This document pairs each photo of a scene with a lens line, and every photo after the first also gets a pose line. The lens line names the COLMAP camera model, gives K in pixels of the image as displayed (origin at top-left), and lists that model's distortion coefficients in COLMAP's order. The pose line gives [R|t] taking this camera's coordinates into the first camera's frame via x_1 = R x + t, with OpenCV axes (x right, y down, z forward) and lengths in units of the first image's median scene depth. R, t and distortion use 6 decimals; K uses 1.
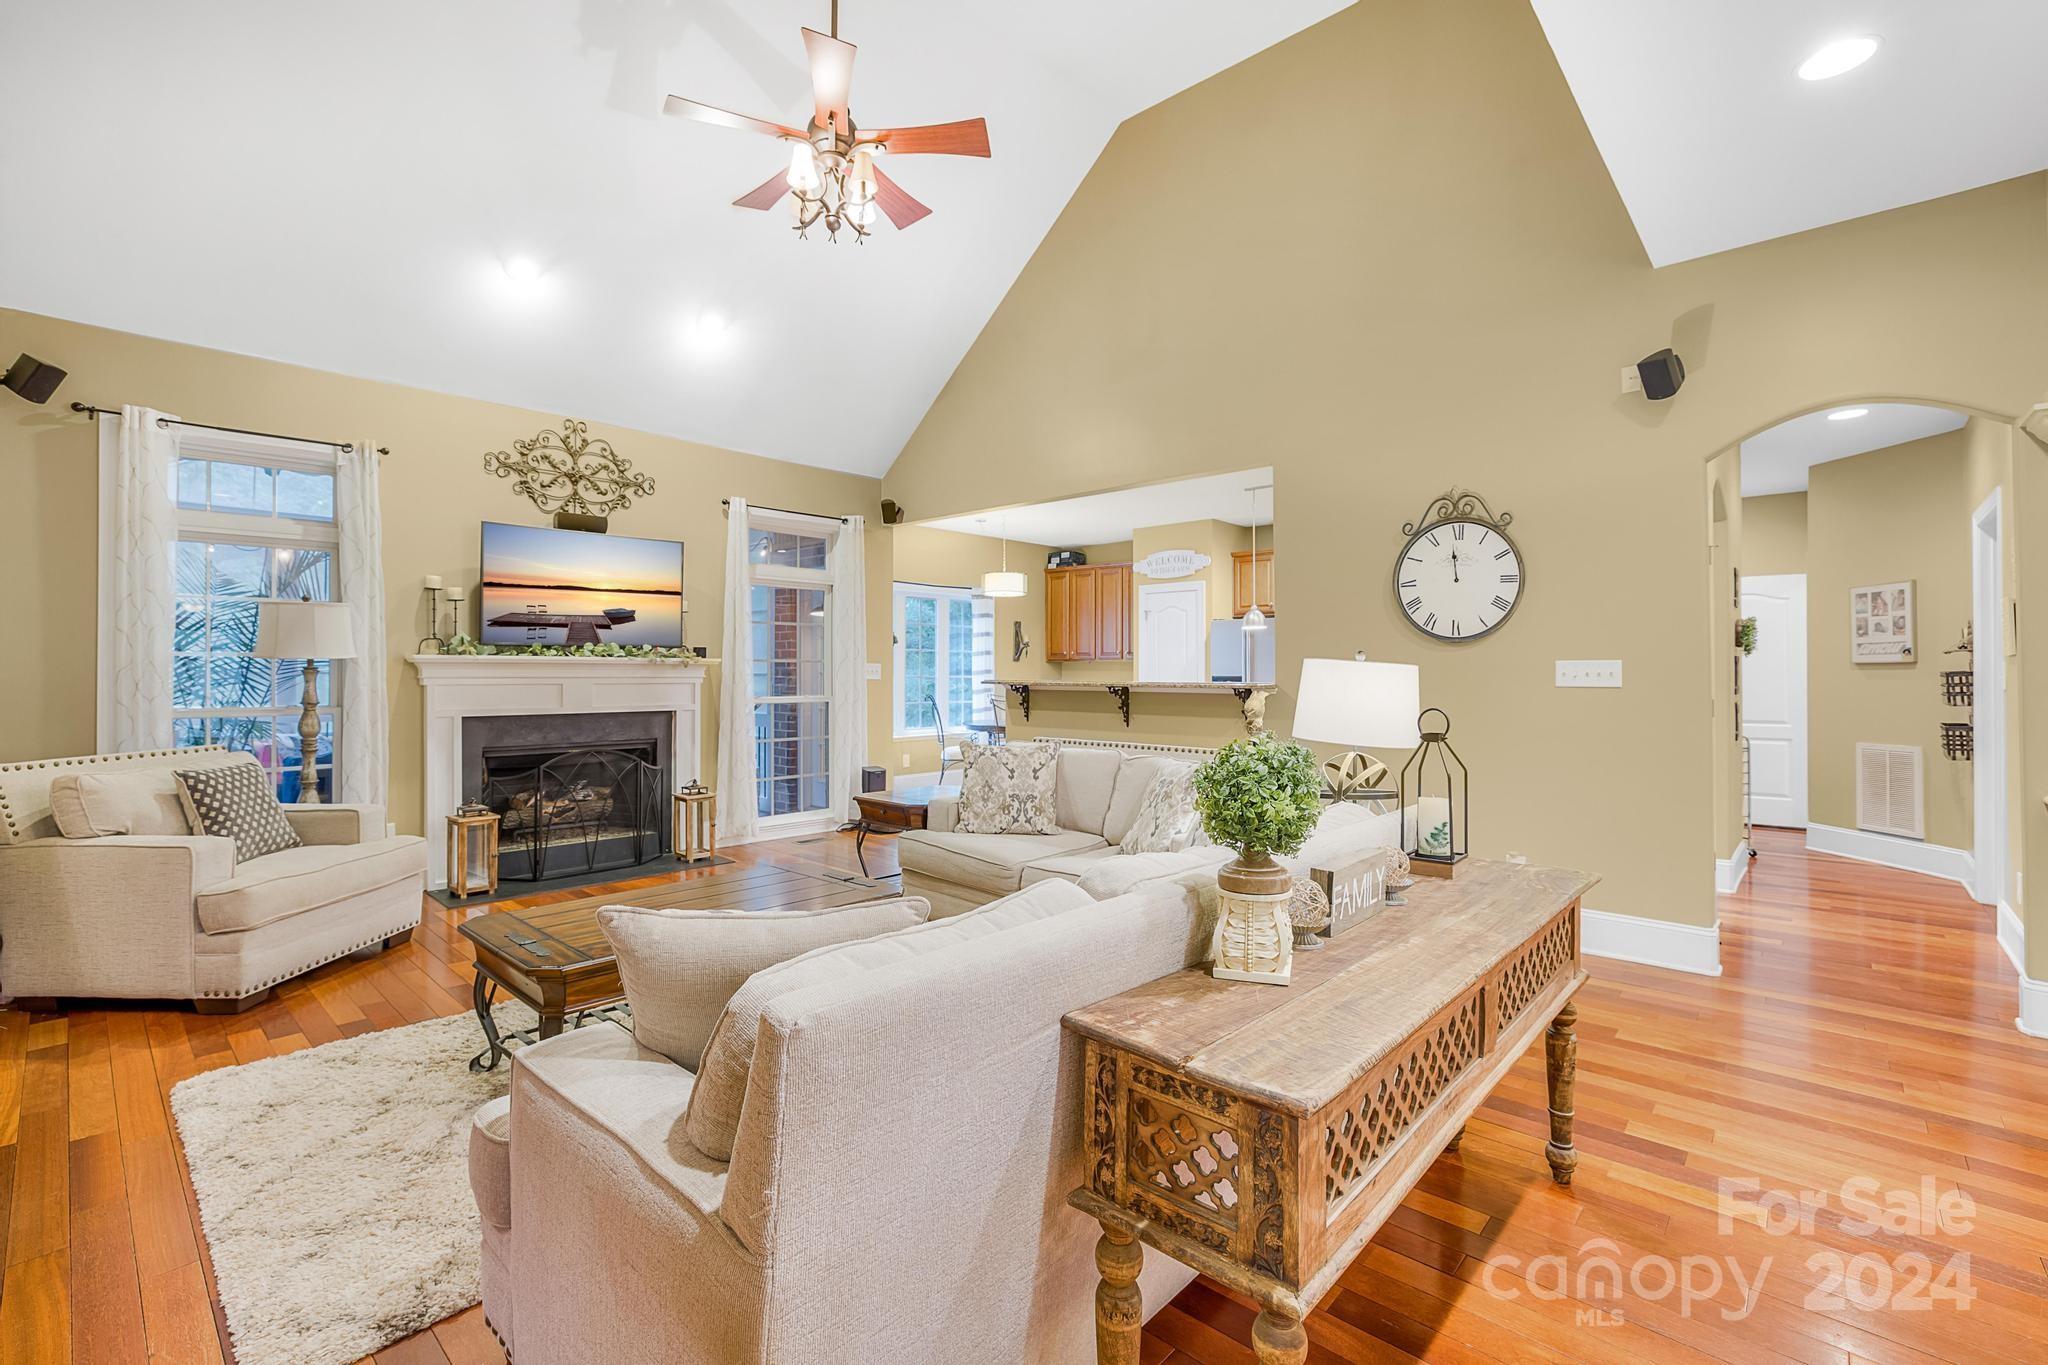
lens RADIAL K [[896.2, 0, 1016.4], [0, 896.2, 677.9], [0, 0, 1]] dist [-0.036433, 0.023322]
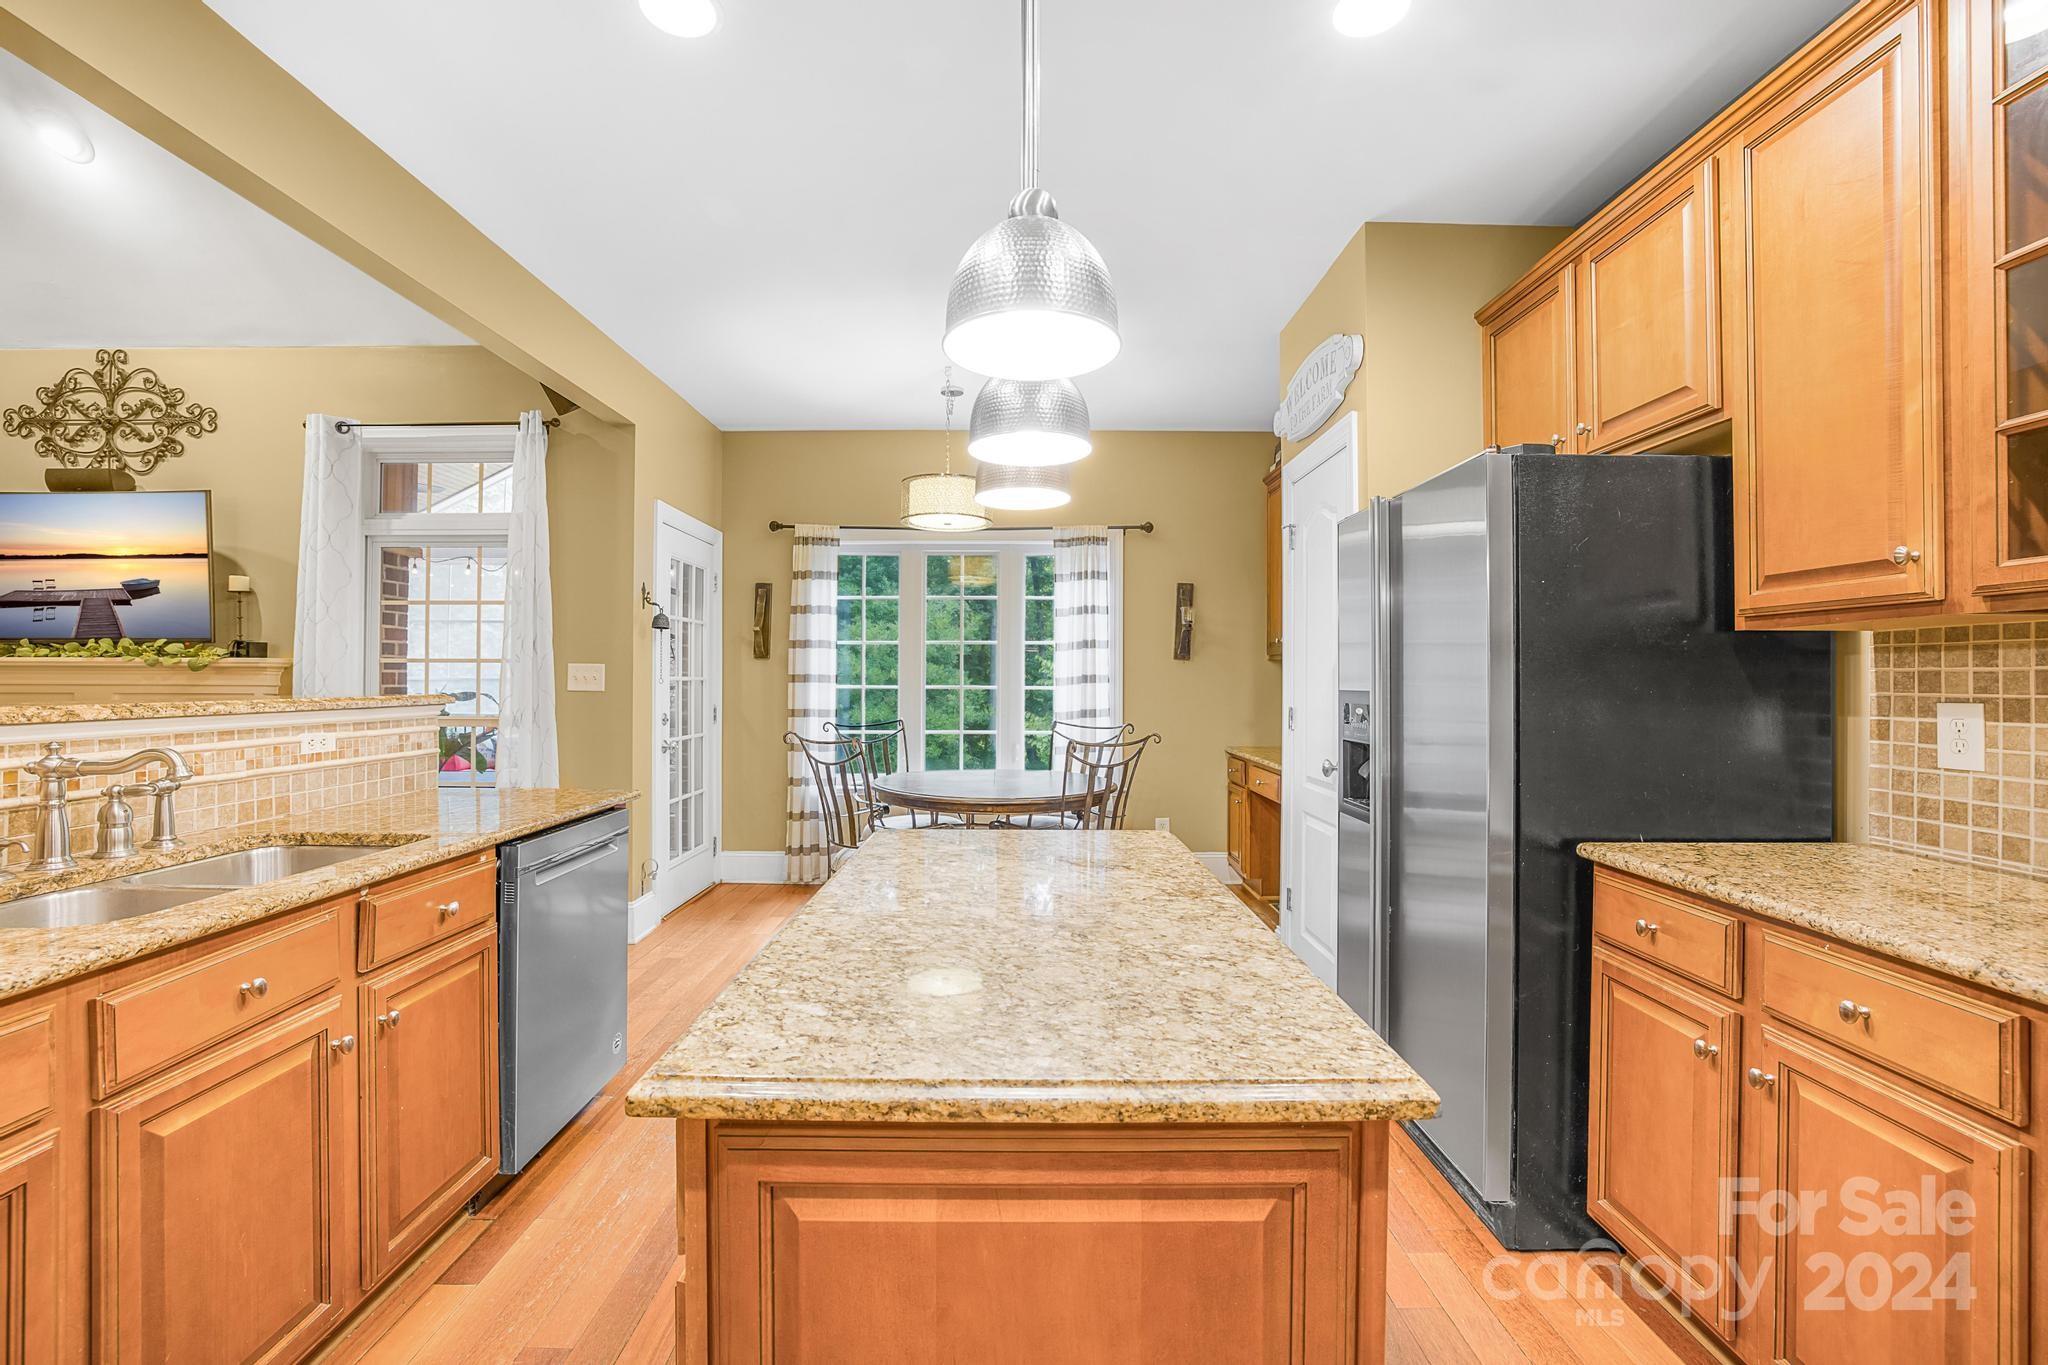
lens RADIAL K [[887.4, 0, 1015.8], [0, 887.4, 671.7], [0, 0, 1]] dist [-0.036805, 0.014516]
pose [[0.673554, -0.006876, -0.739106, 0.581153], [-0.007380, 0.999844, -0.016028, -0.005384], [0.739101, 0.016250, 0.673398, 1.075074]]
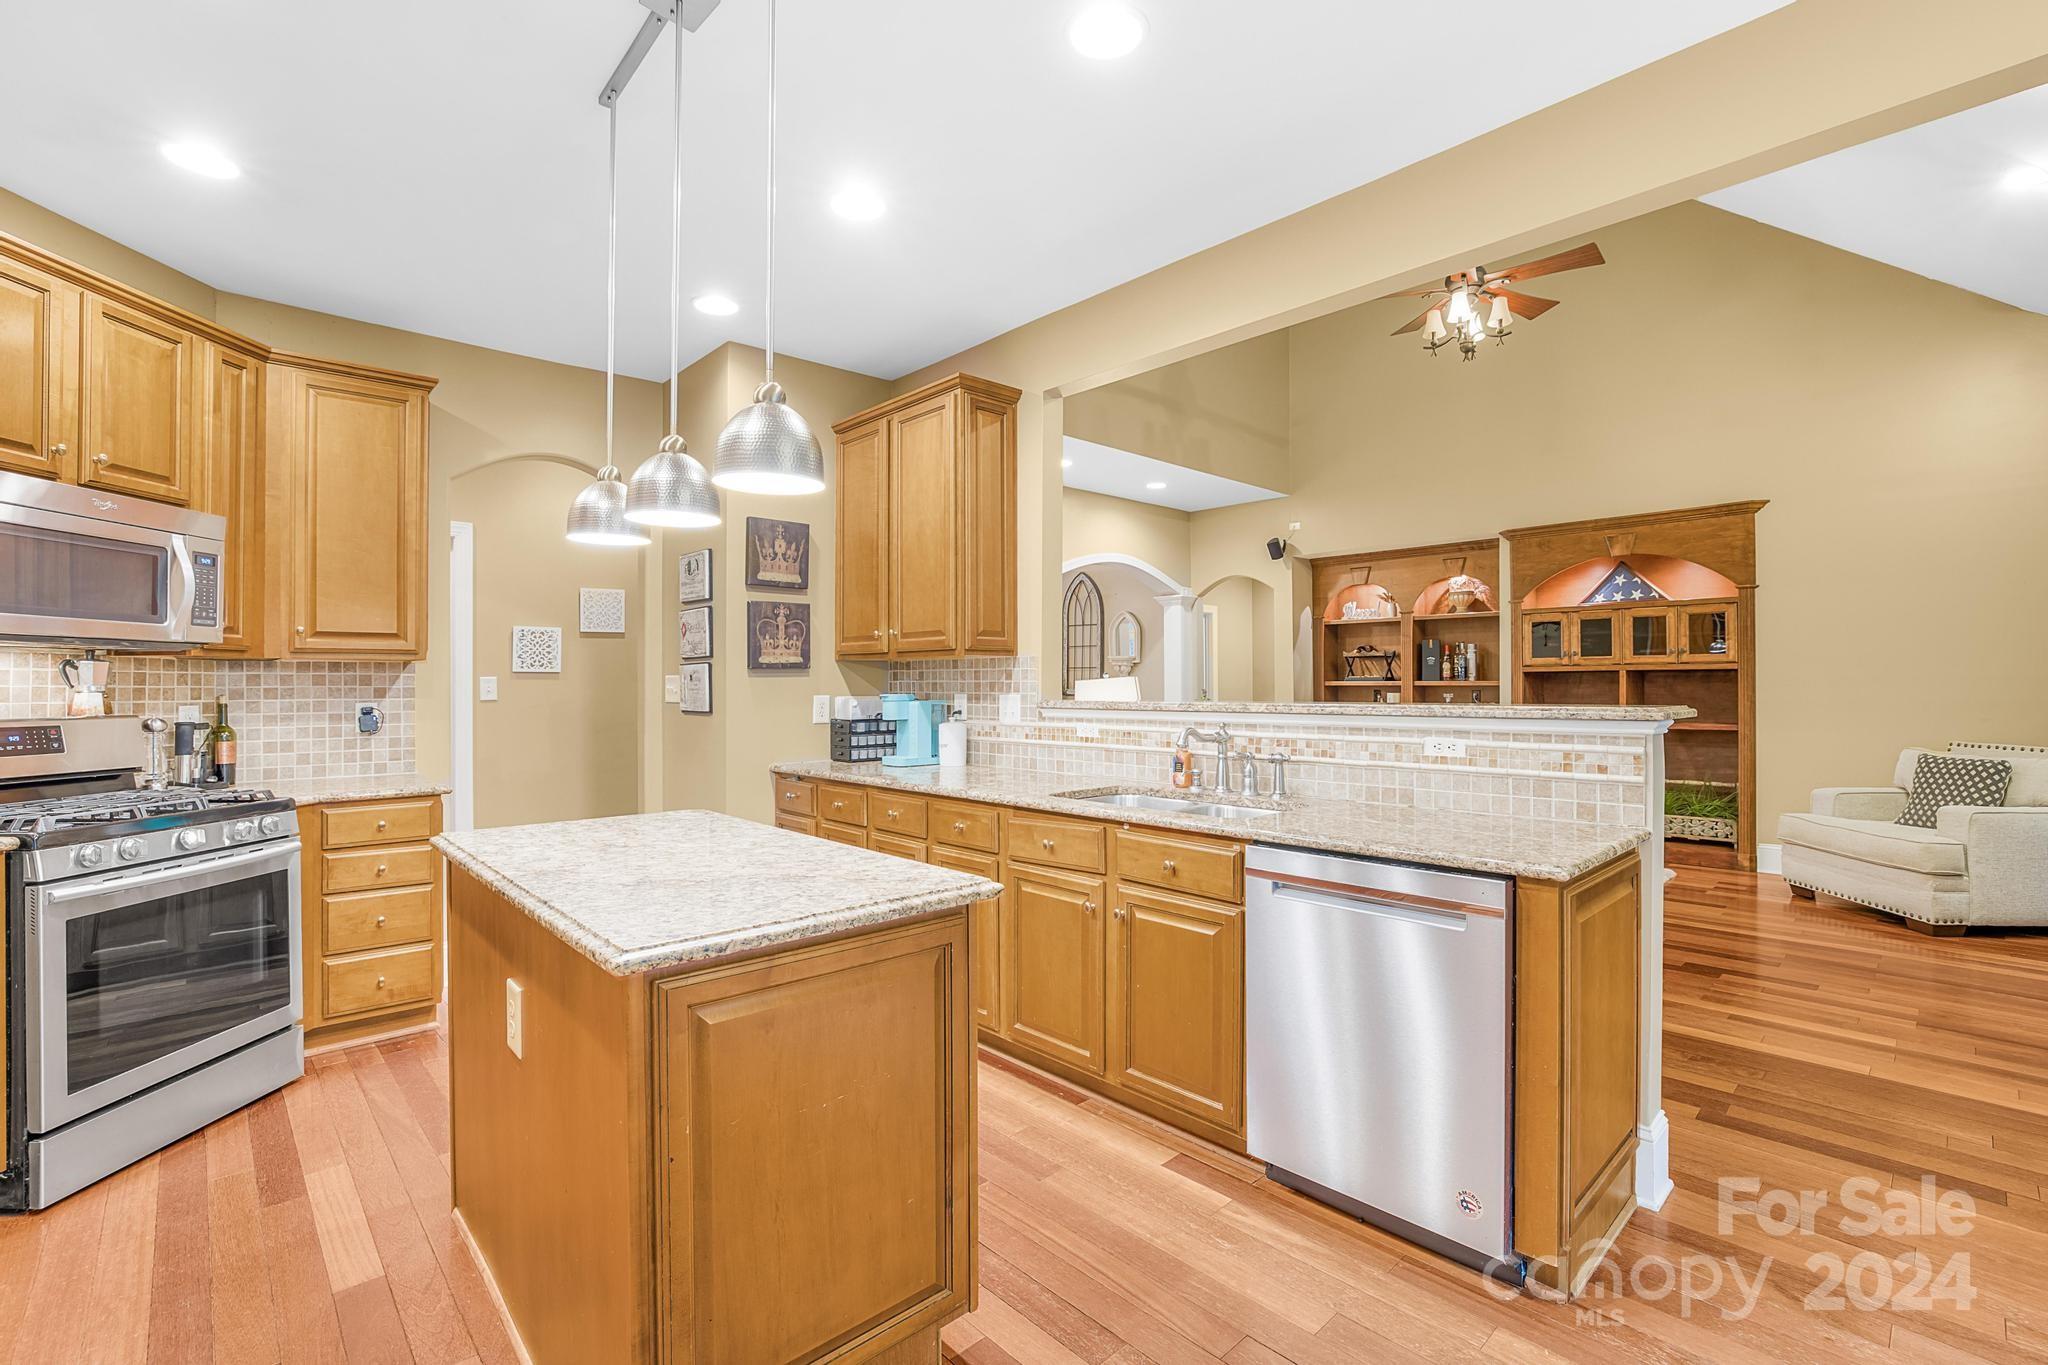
lens RADIAL K [[887.4, 0, 1015.8], [0, 887.4, 671.7], [0, 0, 1]] dist [-0.036805, 0.014516]
pose [[-0.997982, 0.001824, 0.063471, 0.234642], [0.001580, 0.999991, -0.003891, -0.013127], [-0.063478, -0.003783, -0.997976, 1.583403]]
